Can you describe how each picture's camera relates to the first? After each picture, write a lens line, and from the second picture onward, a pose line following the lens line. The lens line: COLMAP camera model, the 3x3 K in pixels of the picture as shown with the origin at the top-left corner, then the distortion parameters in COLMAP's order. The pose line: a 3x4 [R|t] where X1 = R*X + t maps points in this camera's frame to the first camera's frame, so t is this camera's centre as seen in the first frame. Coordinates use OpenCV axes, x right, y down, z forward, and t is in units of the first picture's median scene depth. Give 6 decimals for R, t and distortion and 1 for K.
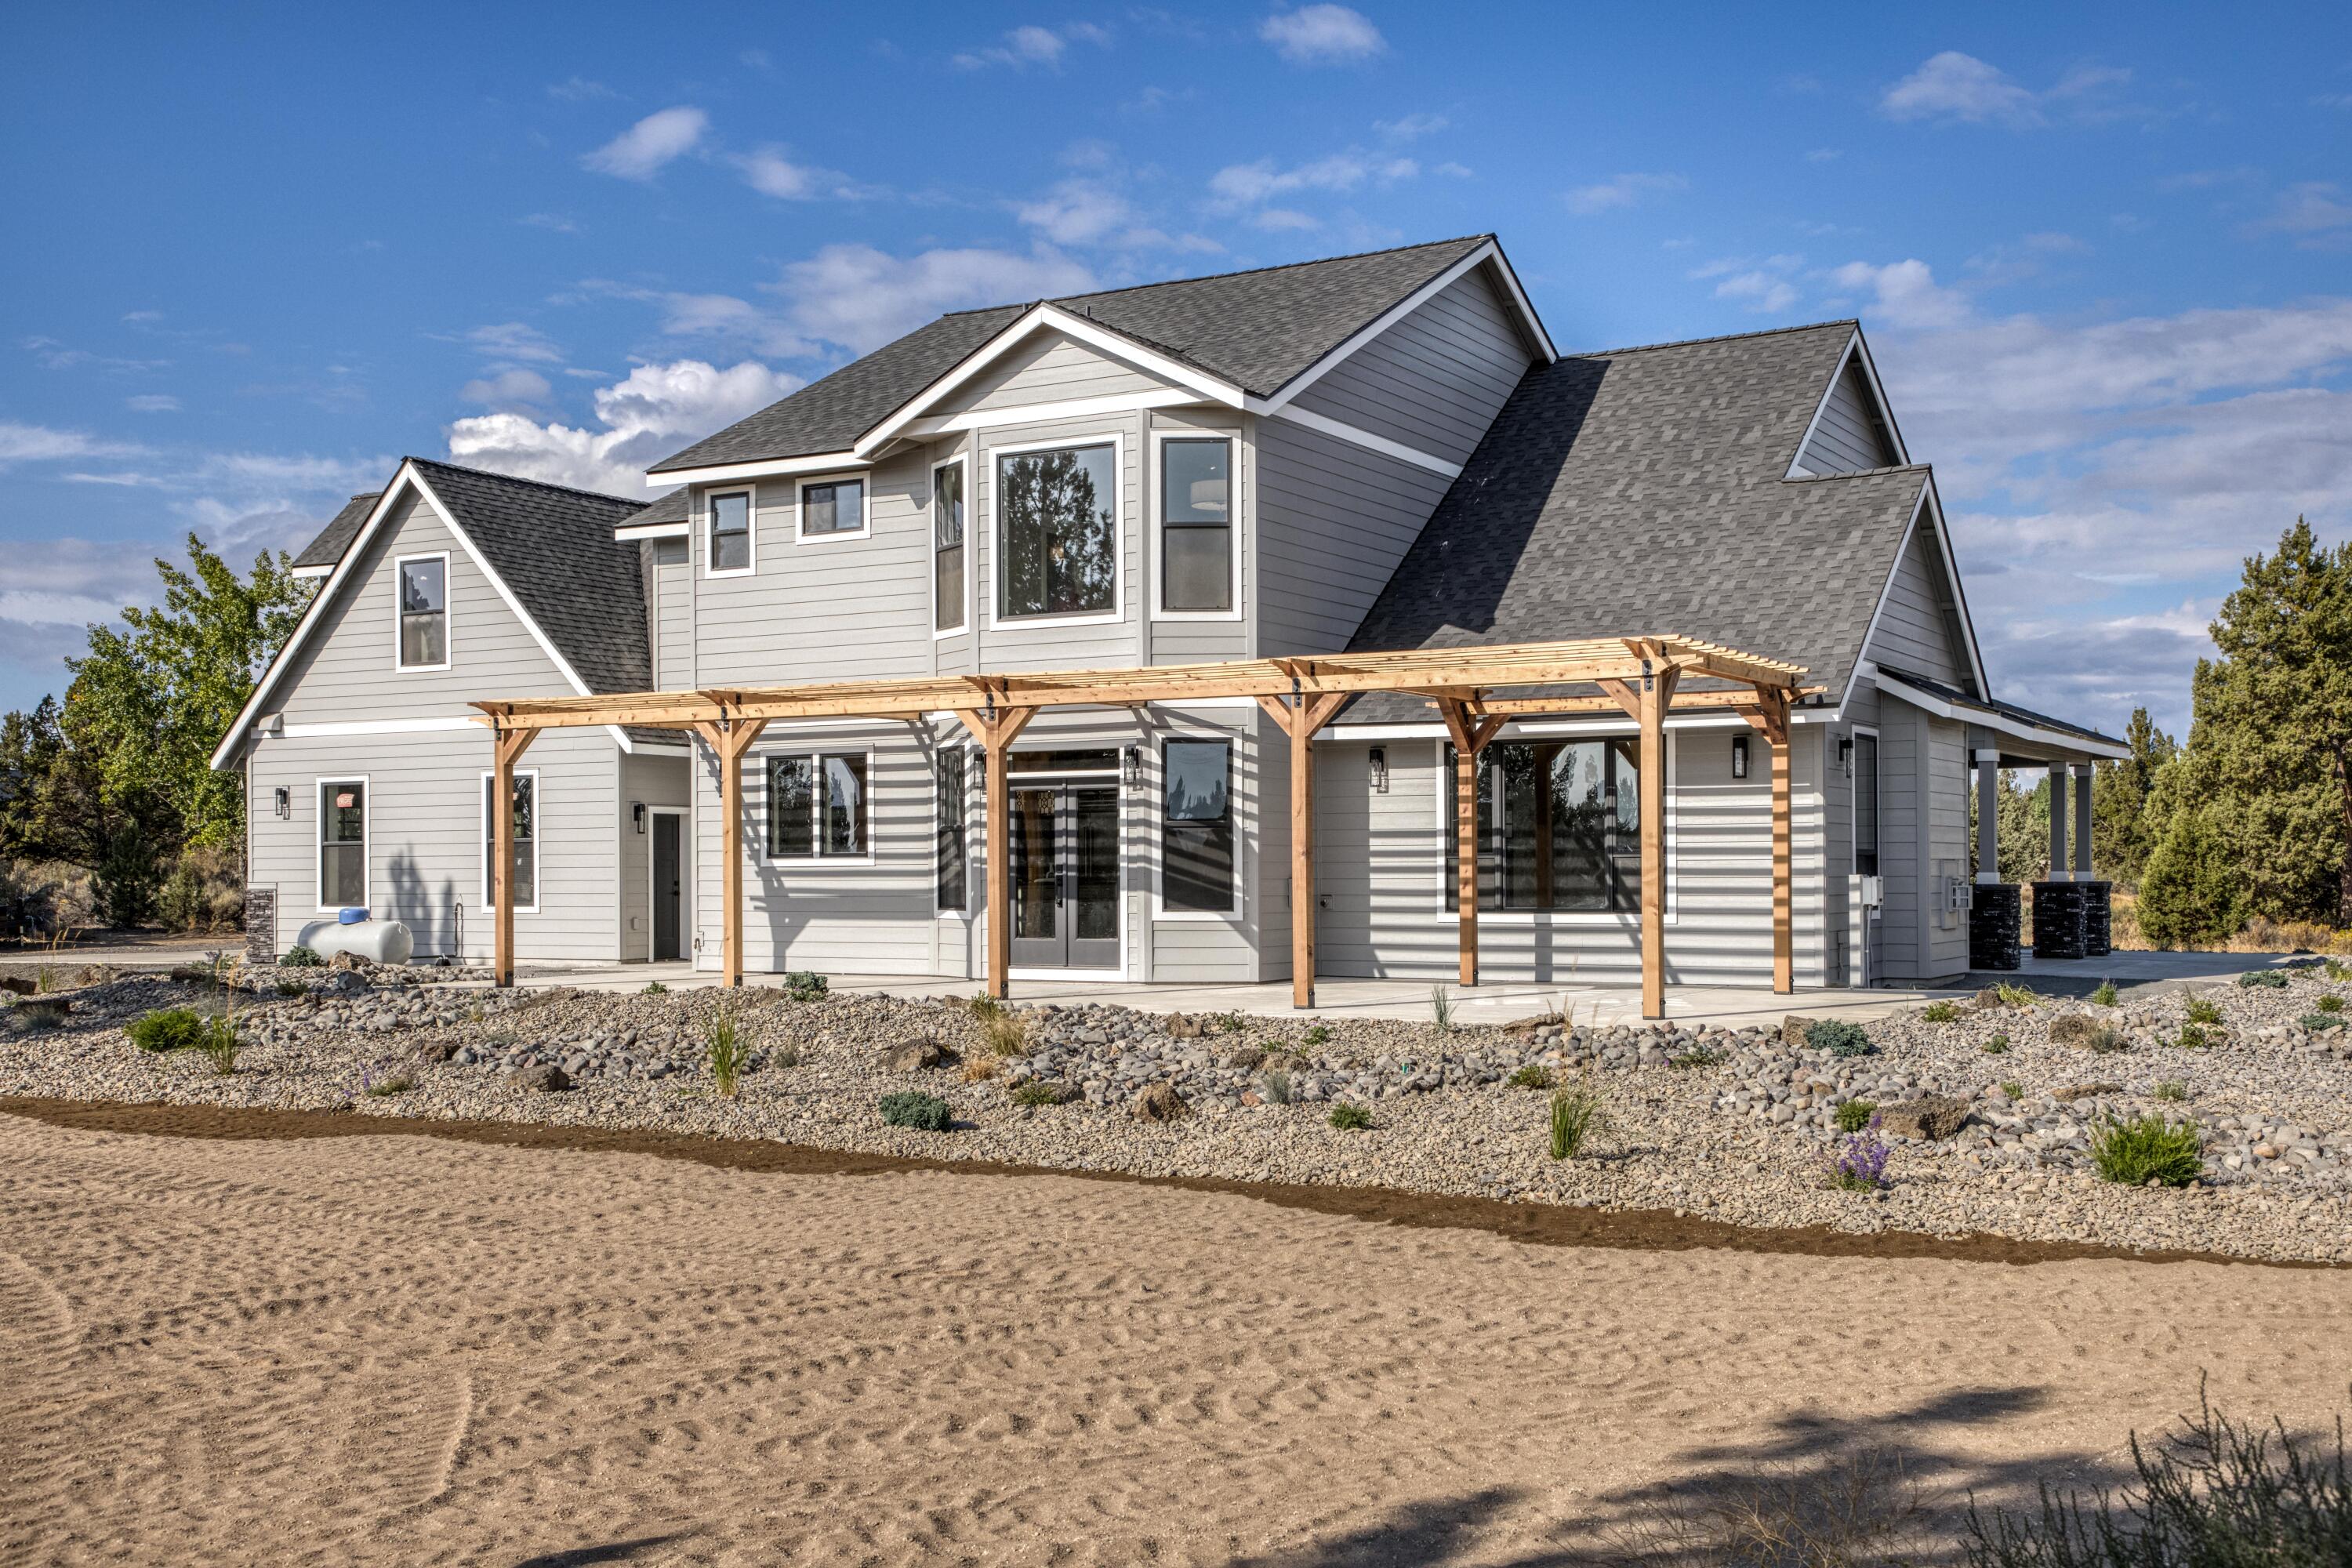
lens RADIAL K [[2424.3, 0, 1176.6], [0, 2424.3, 850.2], [0, 0, 1]] dist [0.015471, 0.007434]
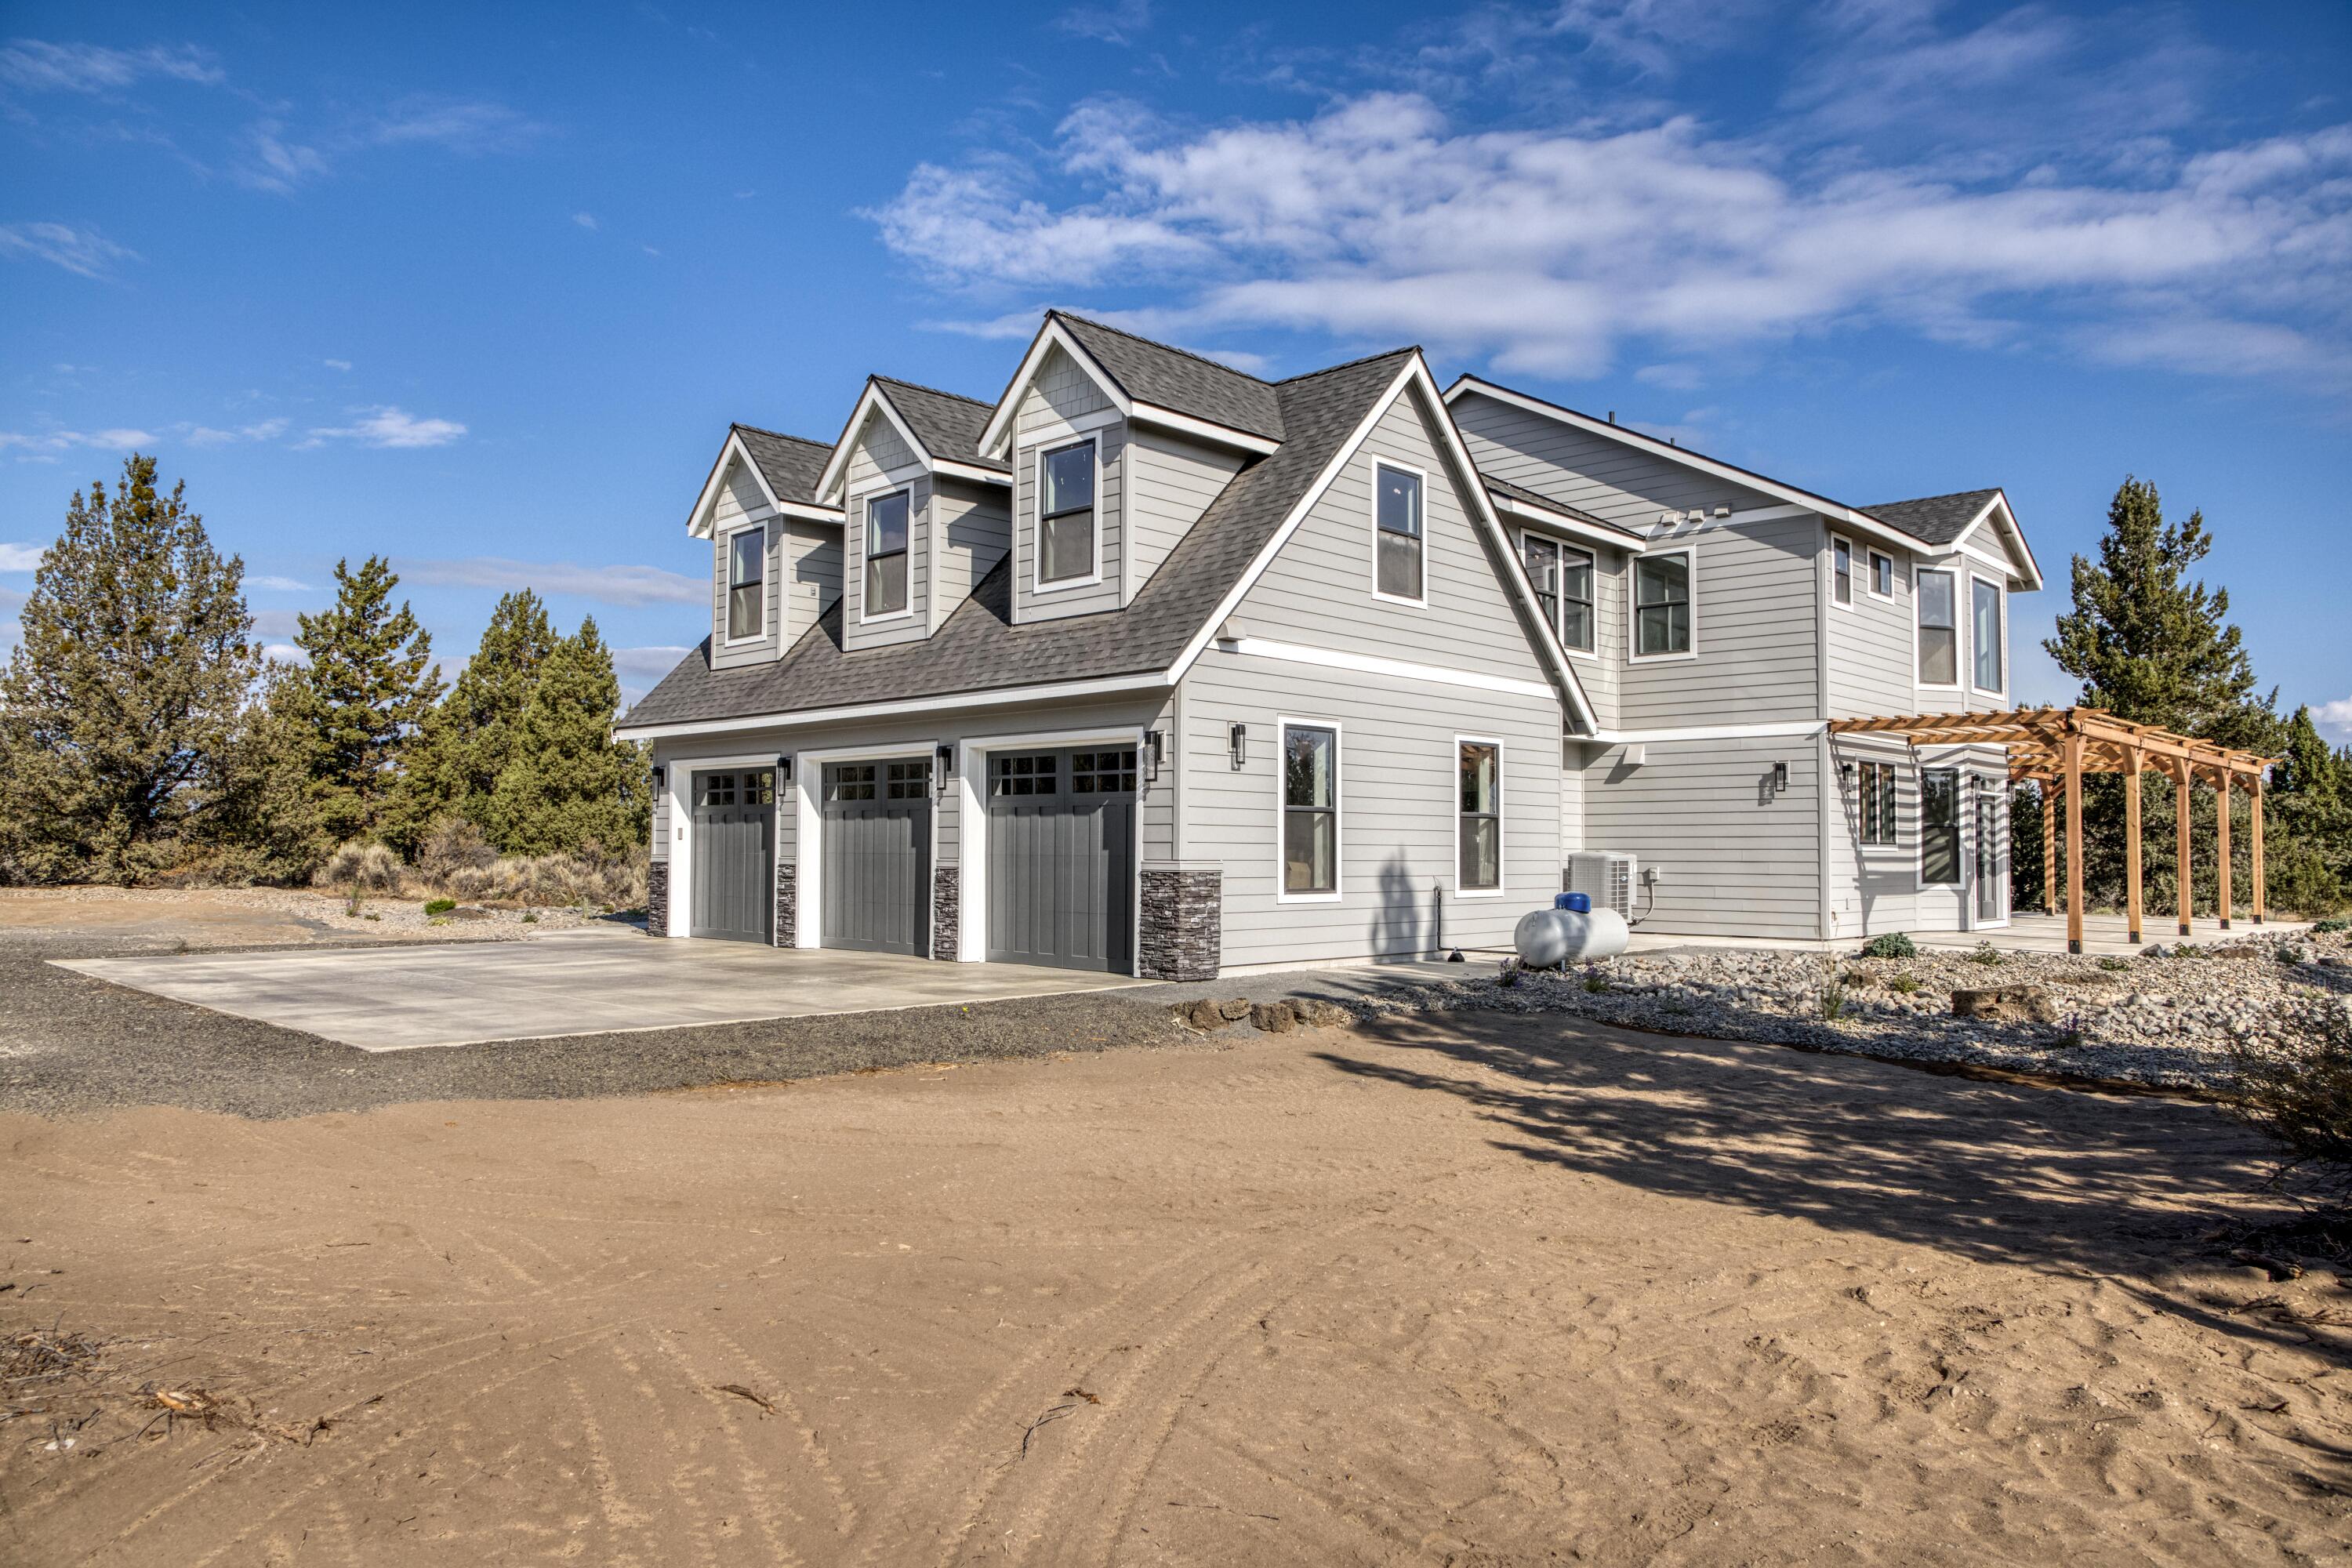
lens RADIAL K [[1710.5, 0, 1176.0], [0, 1710.5, 784.0], [0, 0, 1]] dist [-0.109257, -0.000278]
pose [[0.227181, 0.040554, 0.973008, -0.997848], [-0.024689, 0.999051, -0.035875, 0.010789], [-0.973539, -0.015872, 0.227967, 1.061912]]
